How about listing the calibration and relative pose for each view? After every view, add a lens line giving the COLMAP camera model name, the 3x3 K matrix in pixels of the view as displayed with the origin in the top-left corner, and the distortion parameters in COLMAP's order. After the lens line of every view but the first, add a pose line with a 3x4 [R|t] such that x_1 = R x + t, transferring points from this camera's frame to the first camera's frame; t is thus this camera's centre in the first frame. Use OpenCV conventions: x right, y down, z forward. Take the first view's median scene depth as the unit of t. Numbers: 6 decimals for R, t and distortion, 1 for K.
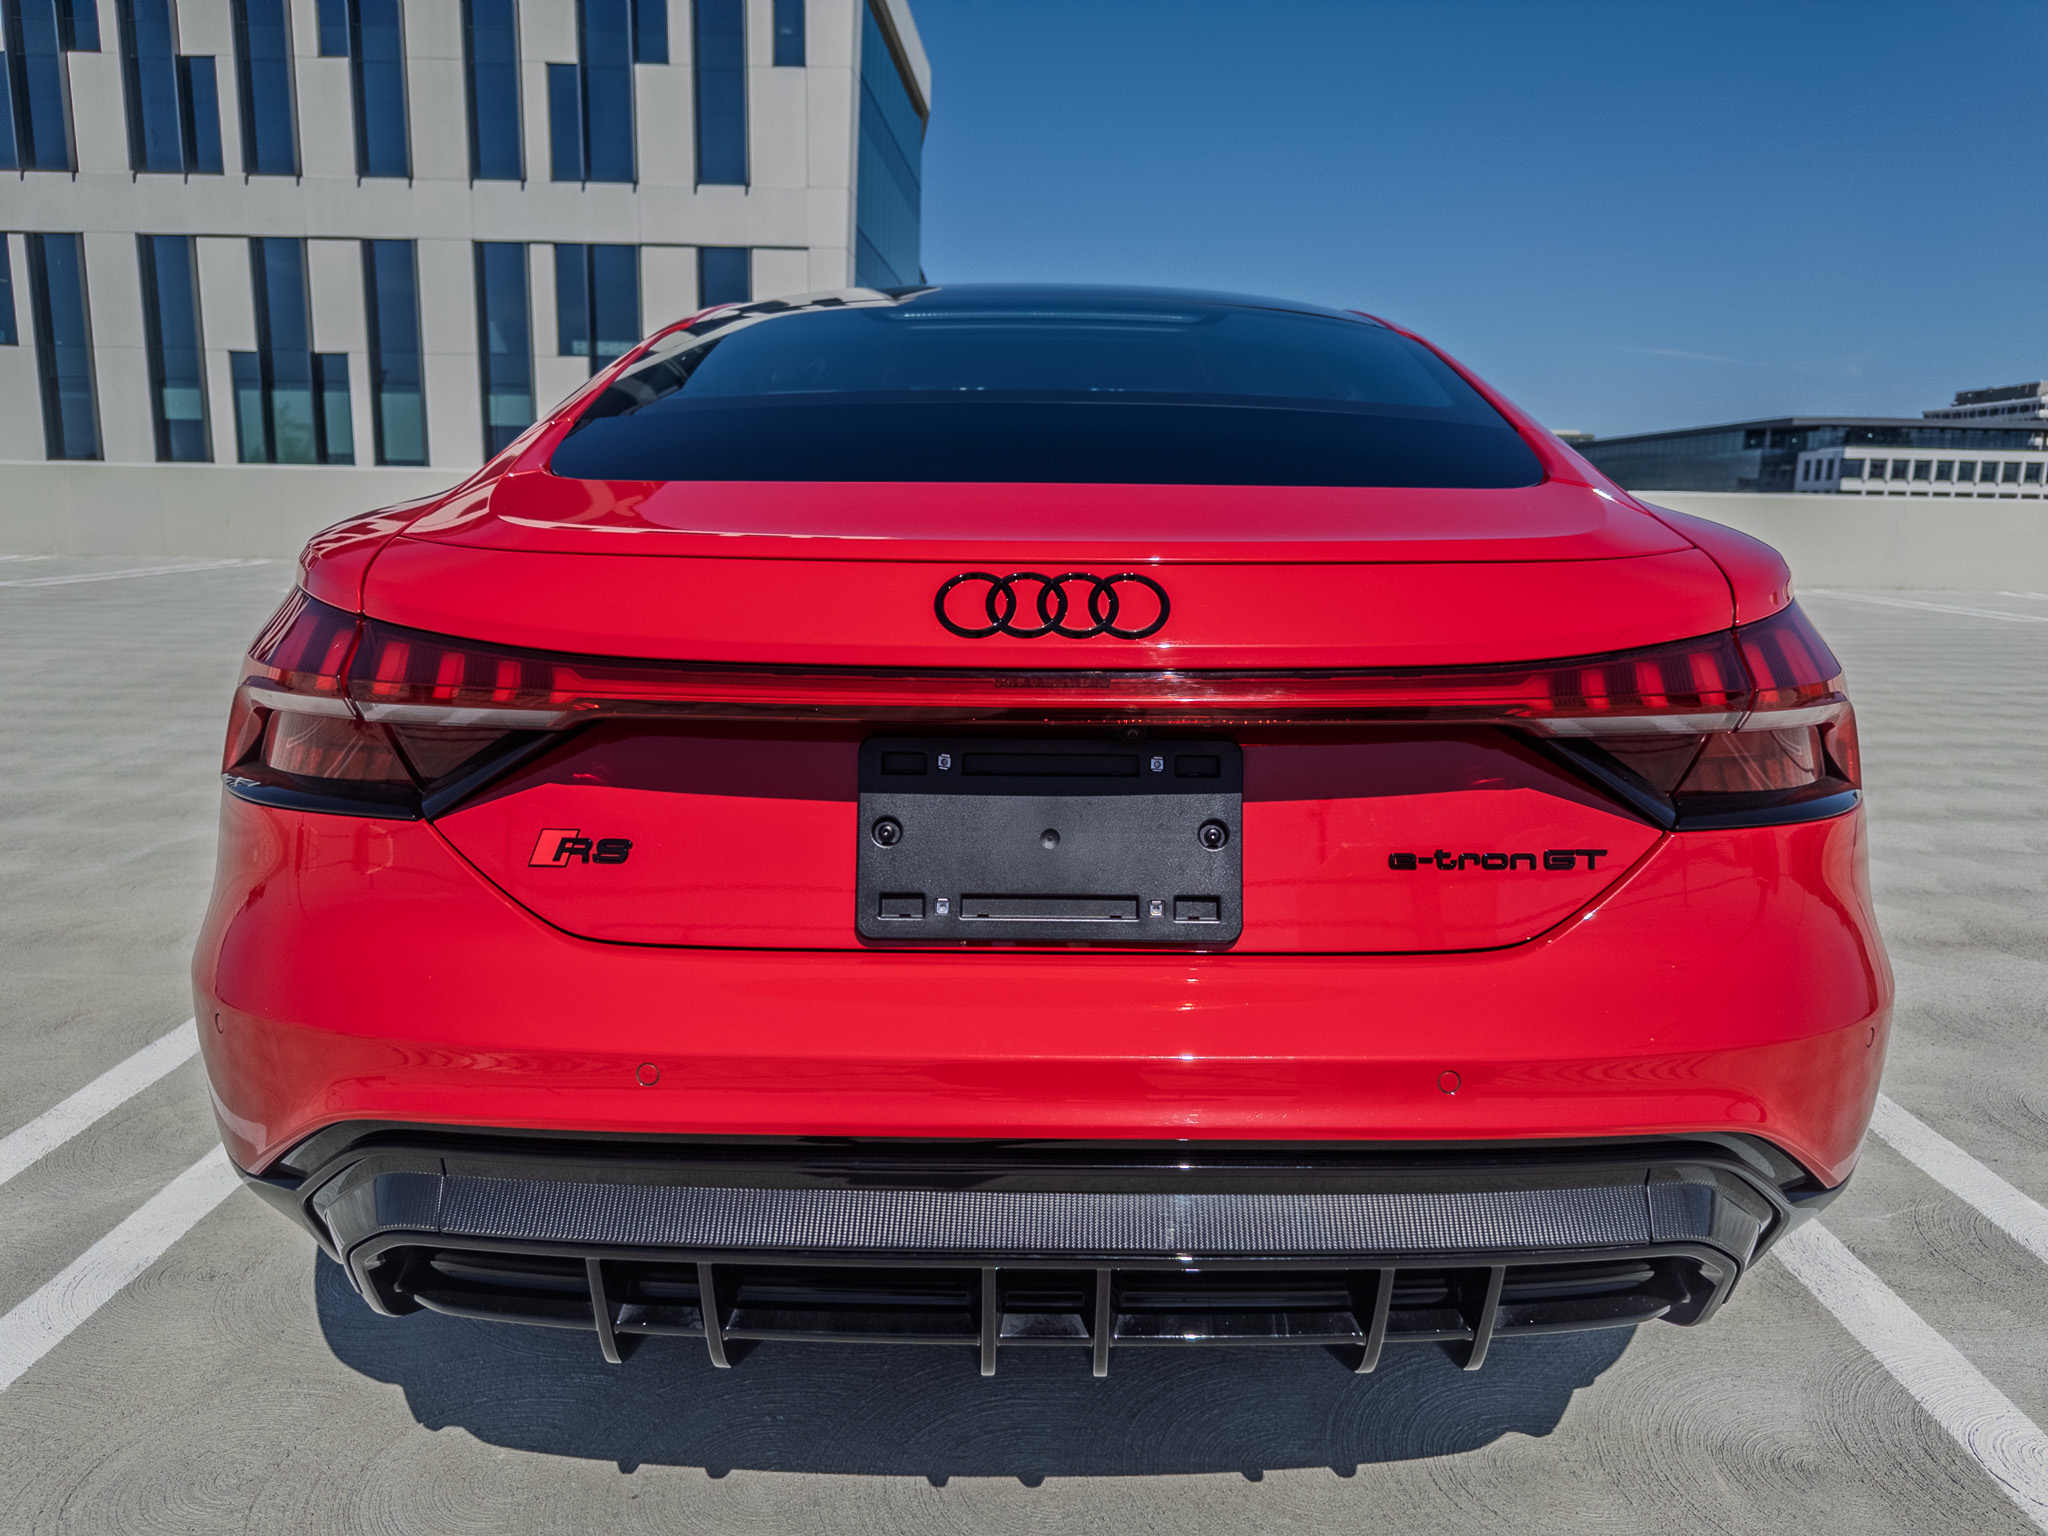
lens RADIAL K [[1493.3, 0, 1027.9], [0, 1493.3, 786.9], [0, 0, 1]] dist [0.009901, -0.016559]
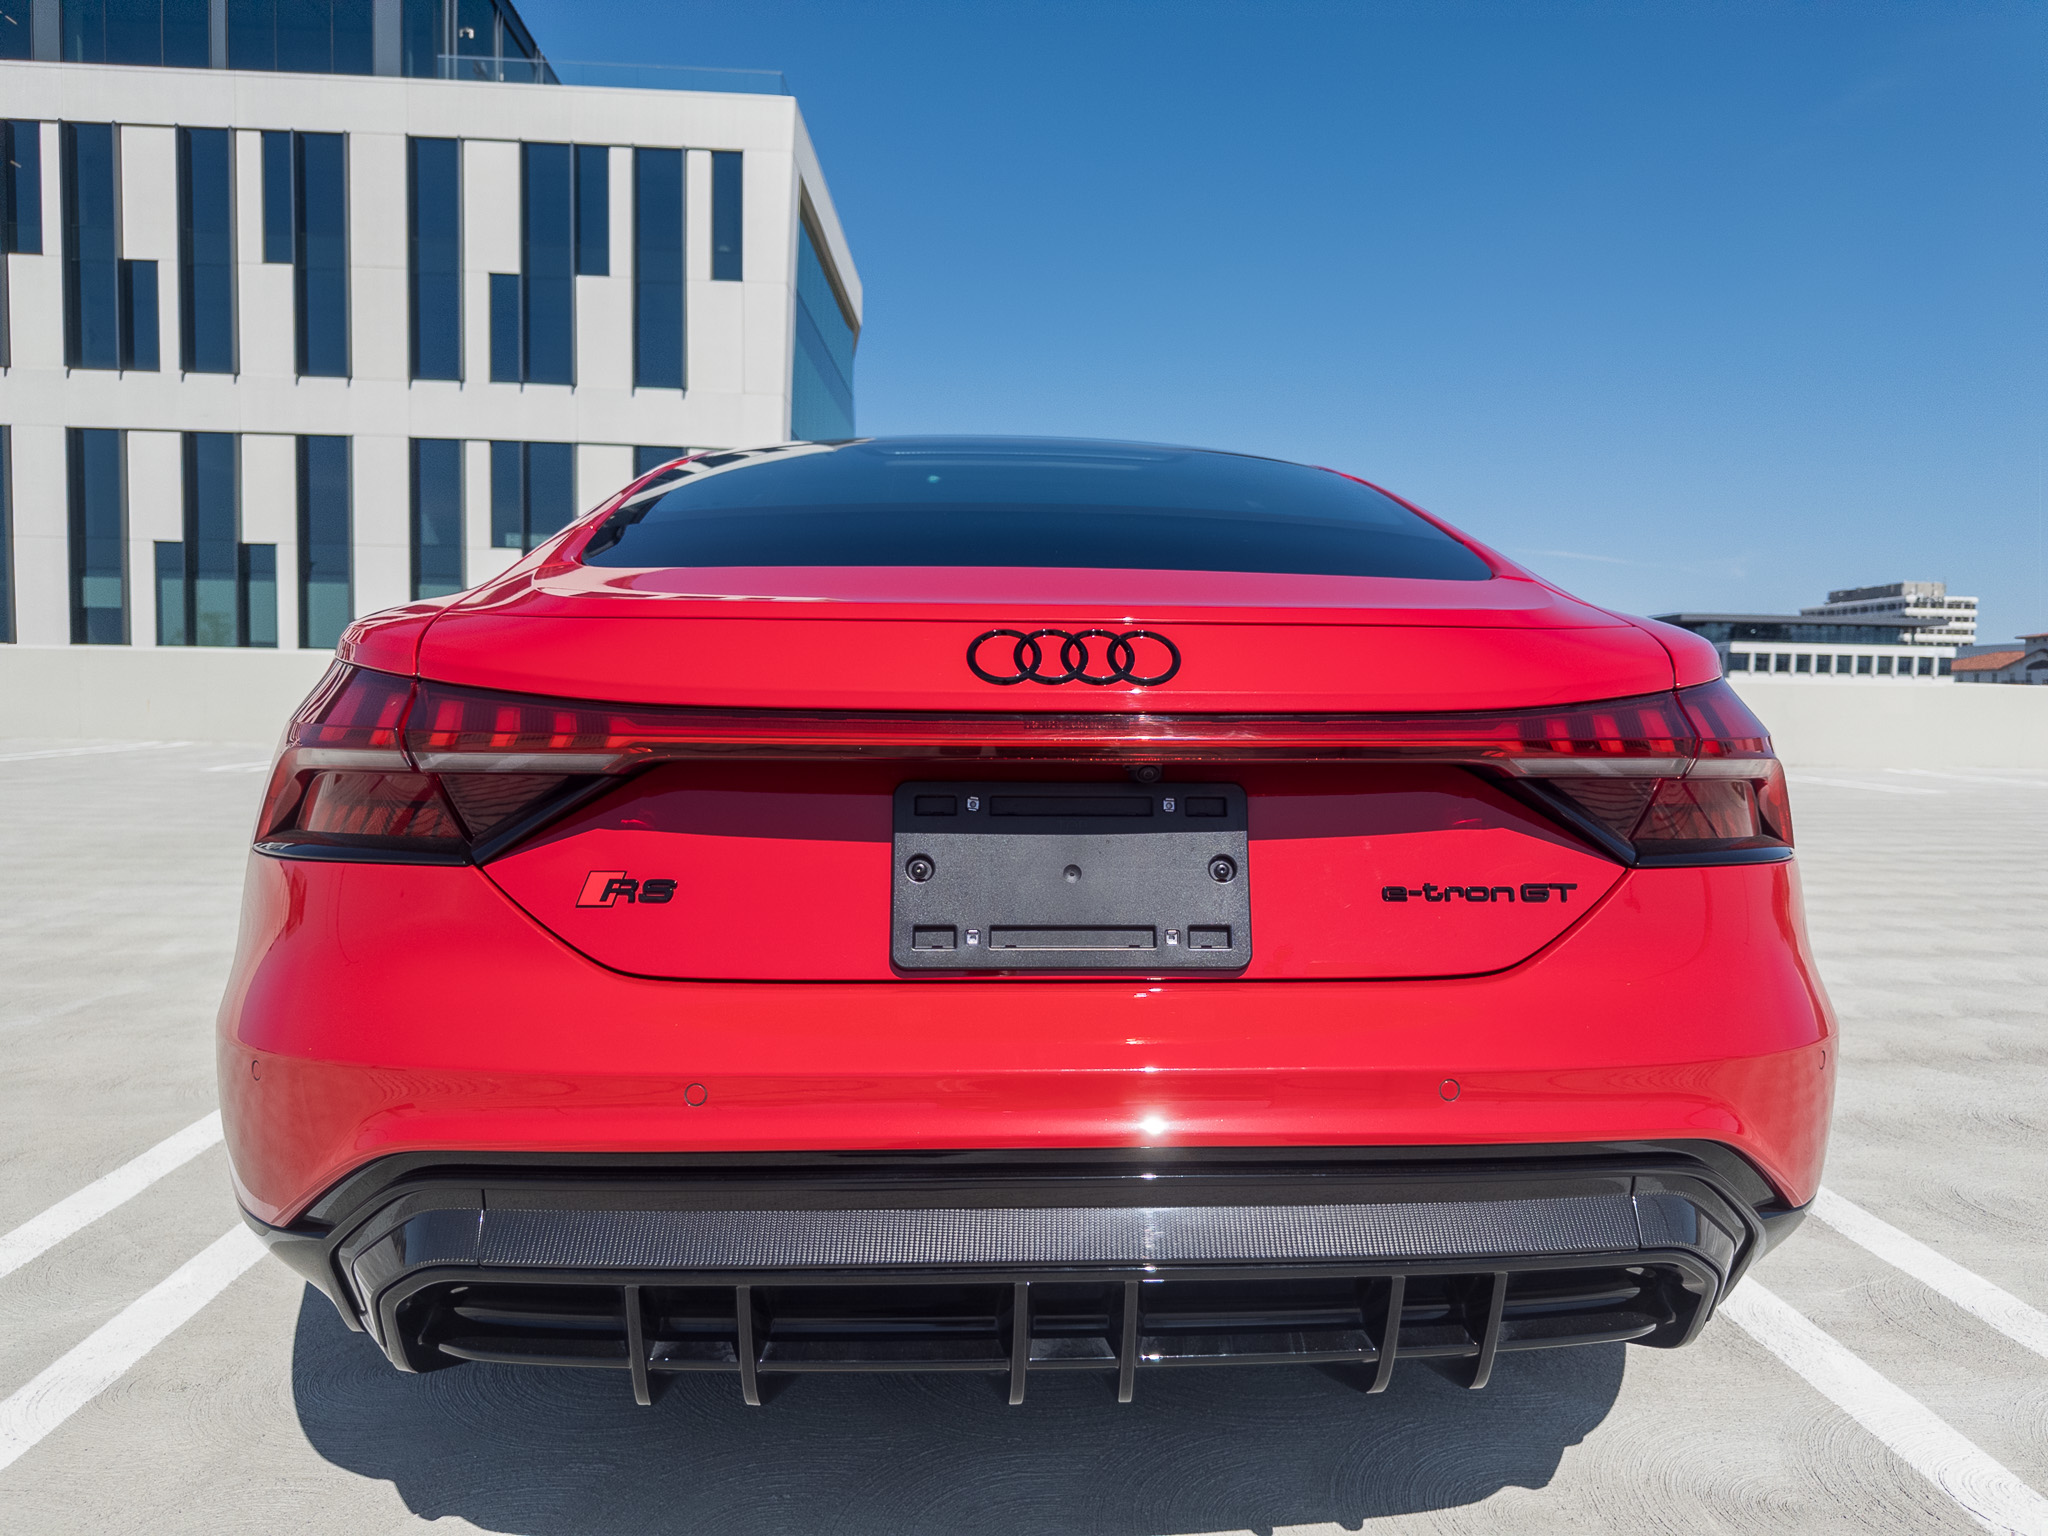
lens RADIAL K [[1493.3, 0, 1047.6], [0, 1493.3, 782.1], [0, 0, 1]] dist [0.009901, -0.016559]
pose [[0.998014, -0.003743, 0.062886, -0.065704], [0.011882, 0.991502, -0.129547, 0.101099], [-0.061867, 0.130037, 0.989577, -0.067227]]
